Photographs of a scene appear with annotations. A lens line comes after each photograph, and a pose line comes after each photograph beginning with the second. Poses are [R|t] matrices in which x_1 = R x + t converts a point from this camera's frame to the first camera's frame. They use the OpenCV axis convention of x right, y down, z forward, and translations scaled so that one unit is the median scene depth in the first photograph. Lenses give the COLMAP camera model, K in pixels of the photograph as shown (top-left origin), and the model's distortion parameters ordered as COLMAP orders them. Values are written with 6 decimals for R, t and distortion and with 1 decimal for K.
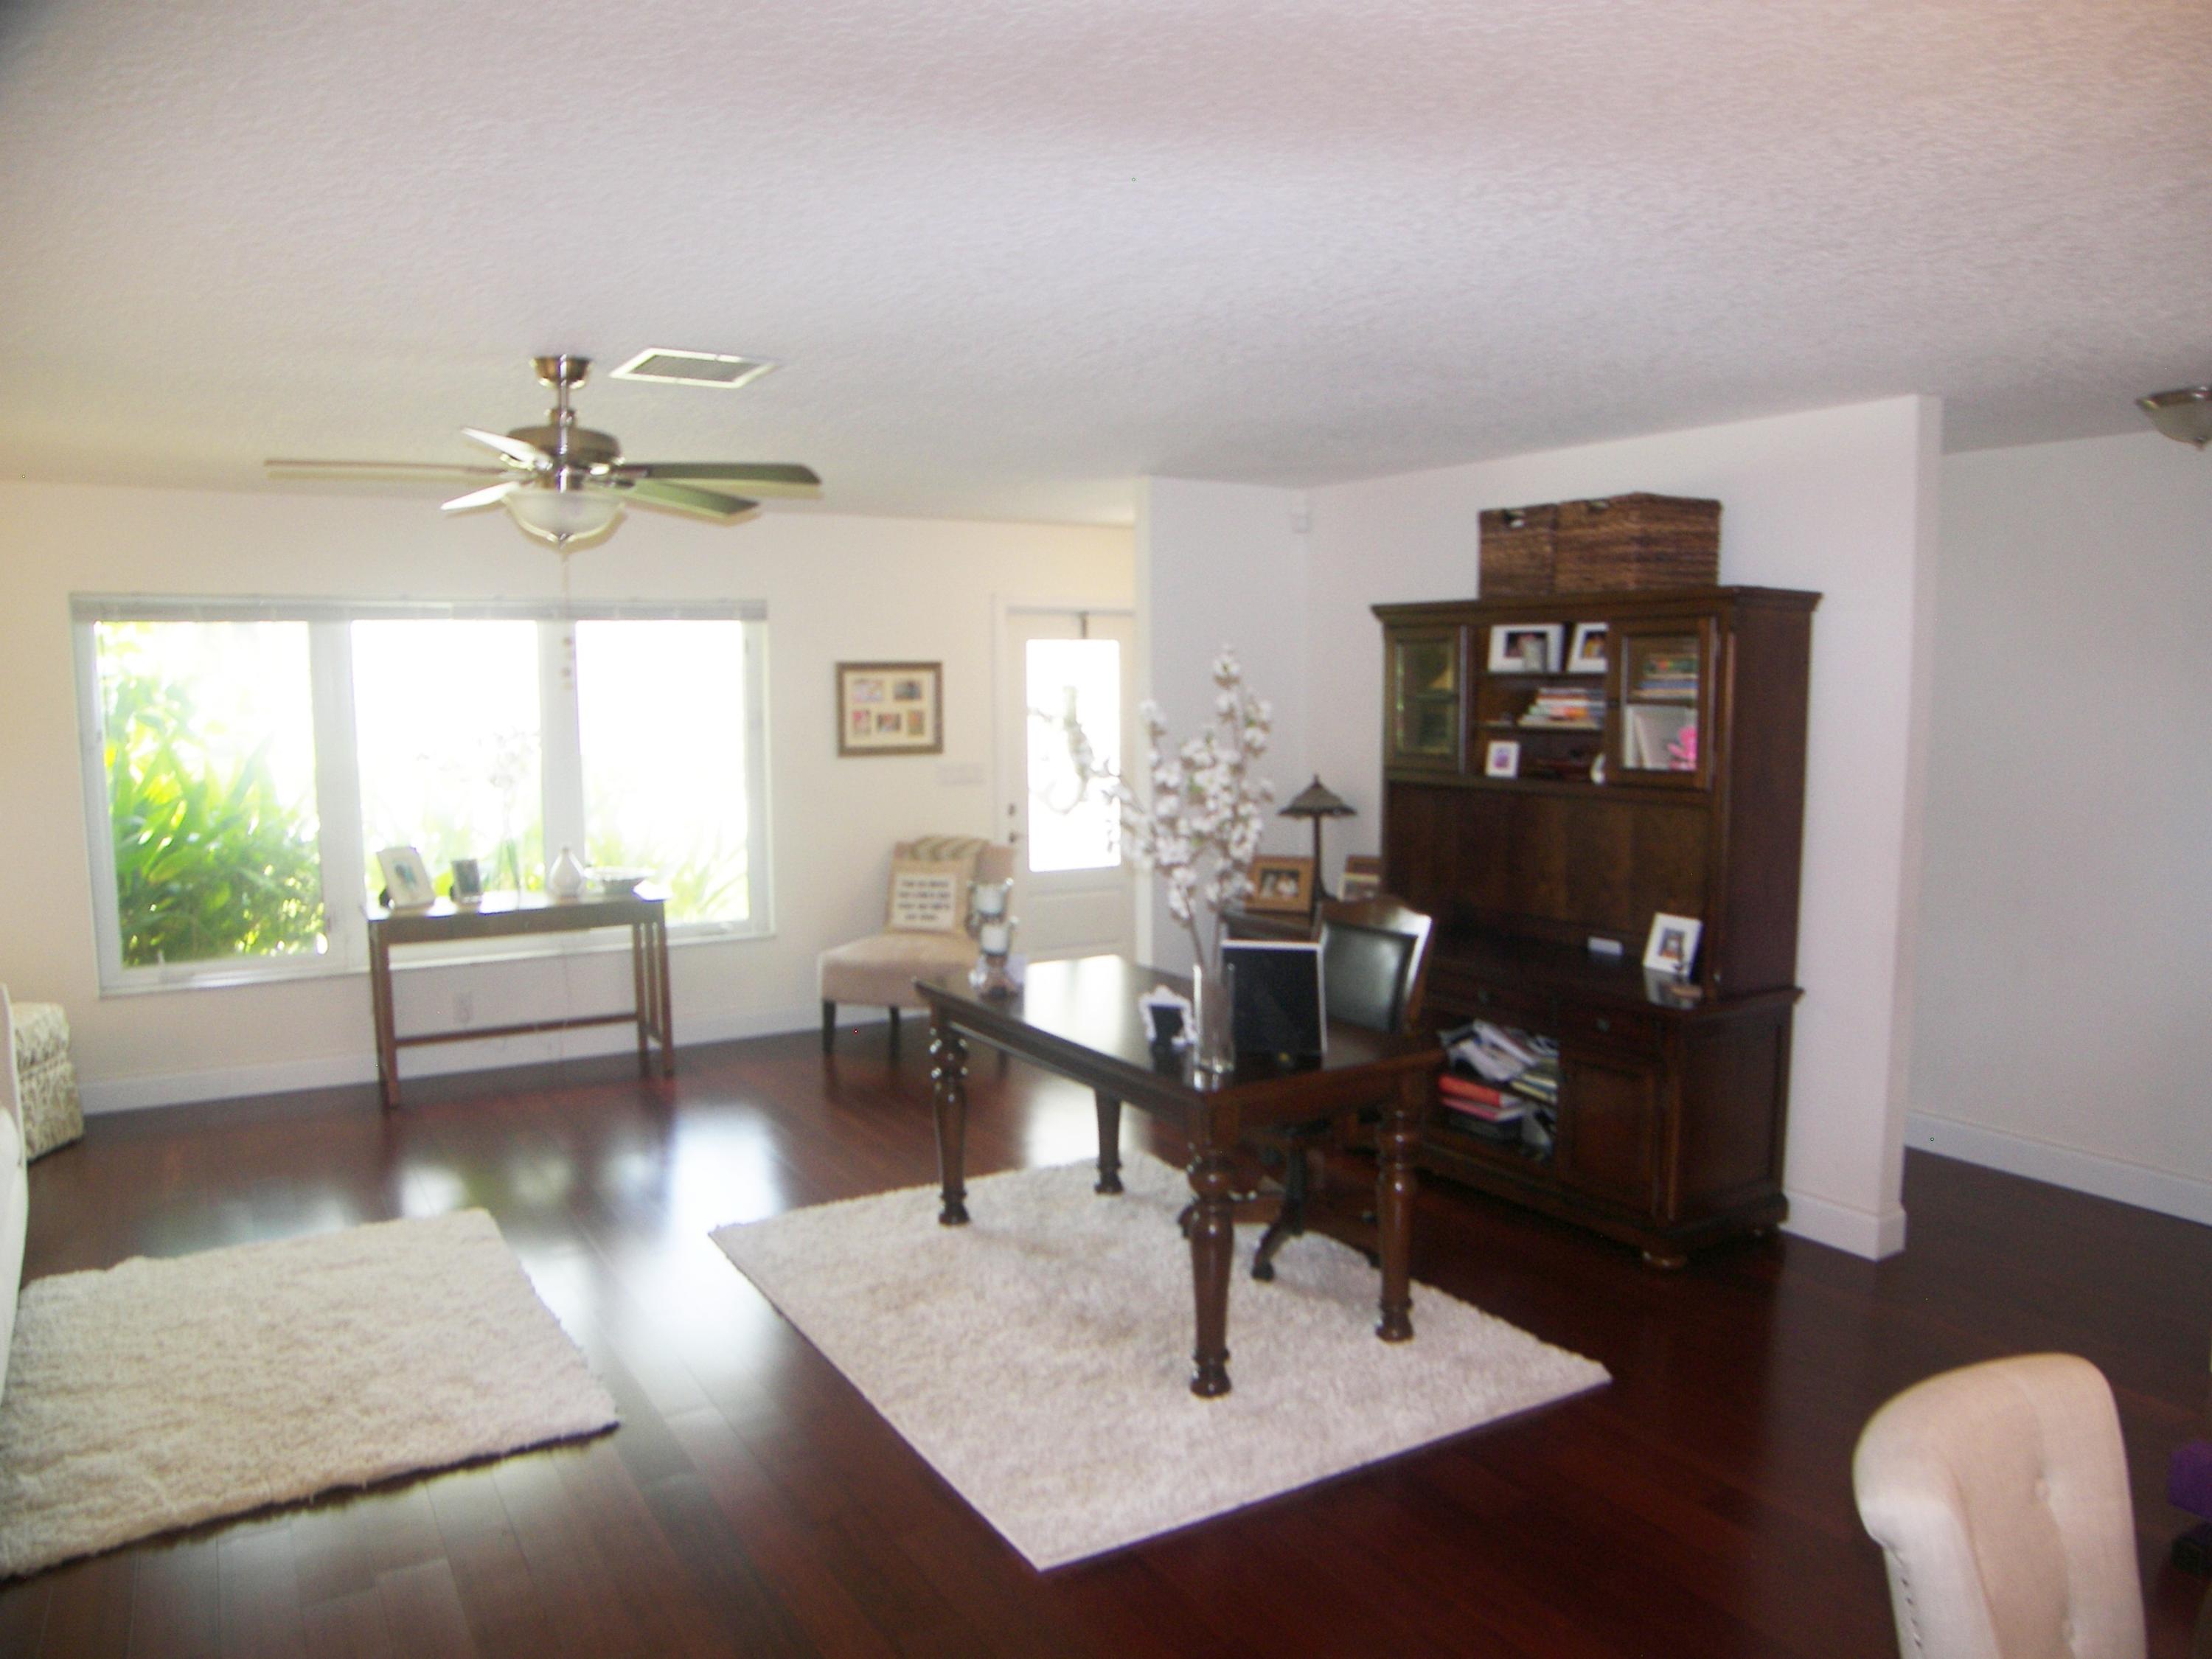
lens RADIAL K [[1565.9, 0, 1106.0], [0, 1565.9, 829.5], [0, 0, 1]] dist [-0.245788, 0.220881]
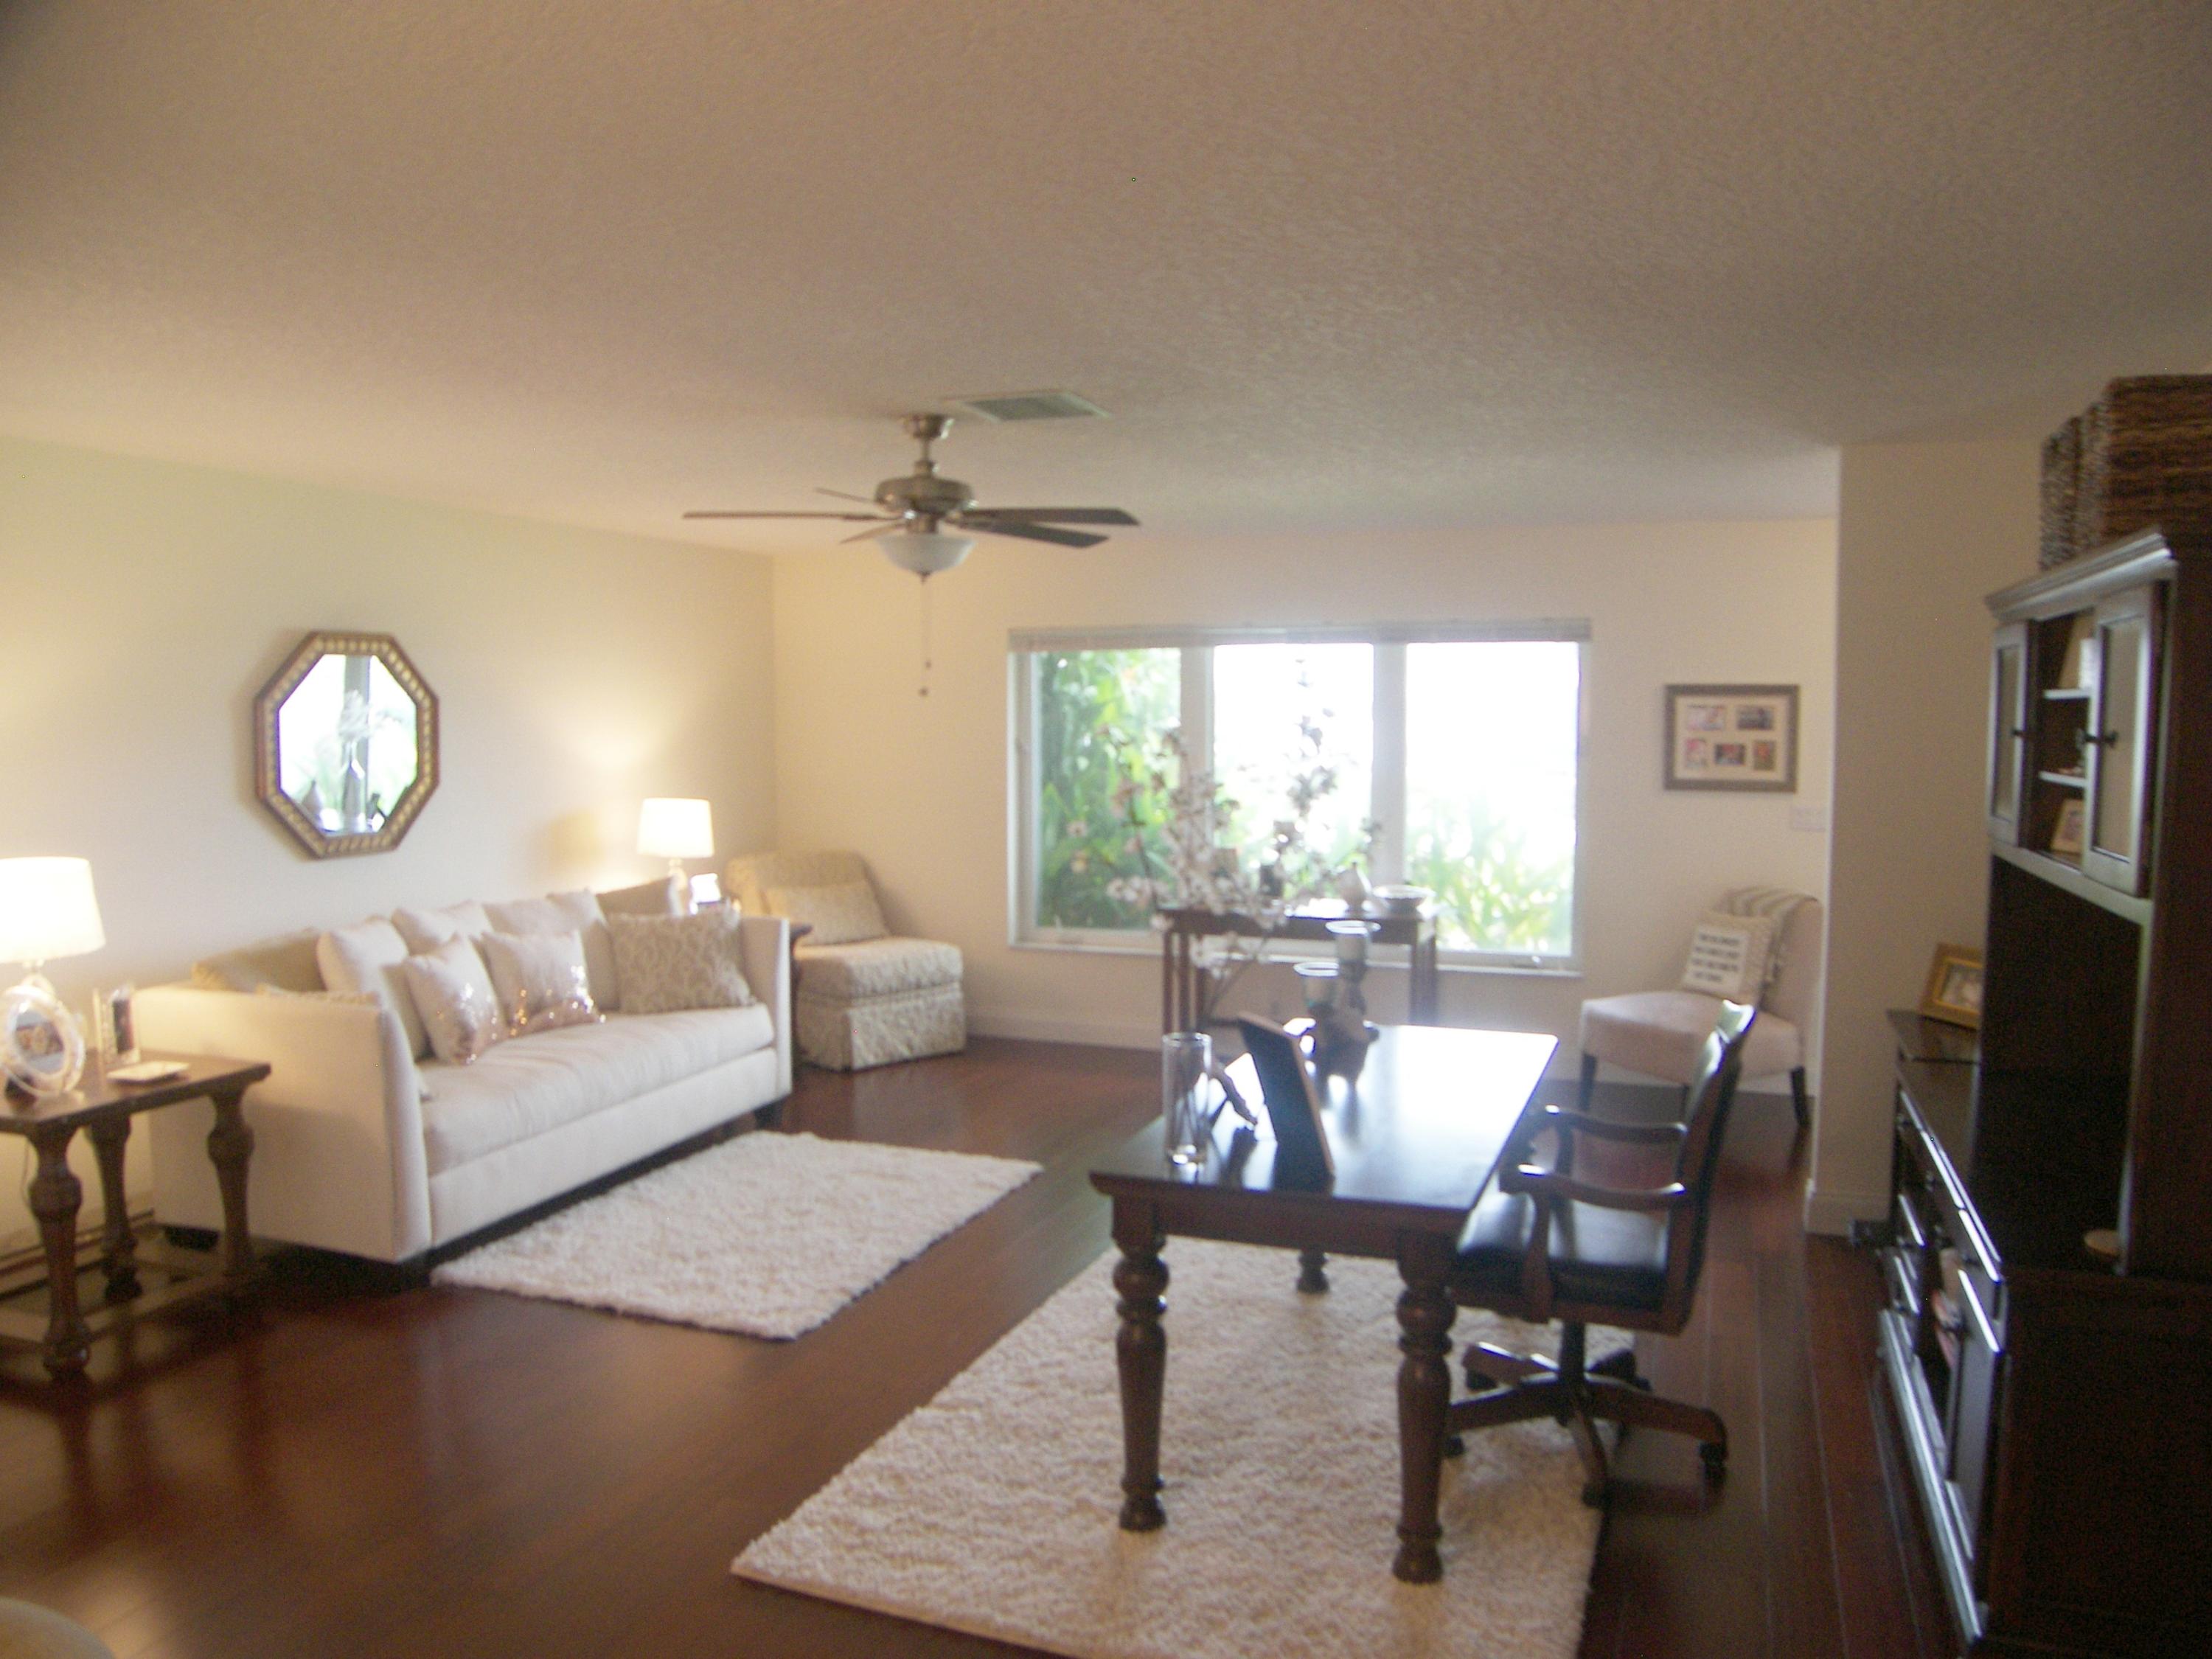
lens RADIAL K [[1521.5, 0, 1106.0], [0, 1521.5, 829.5], [0, 0, 1]] dist [-0.080711, -0.000079]
pose [[0.608676, 0.064641, -0.790781, 0.348058], [-0.075782, 0.996856, 0.023157, -0.020790], [0.789792, 0.045832, 0.611660, 0.222731]]
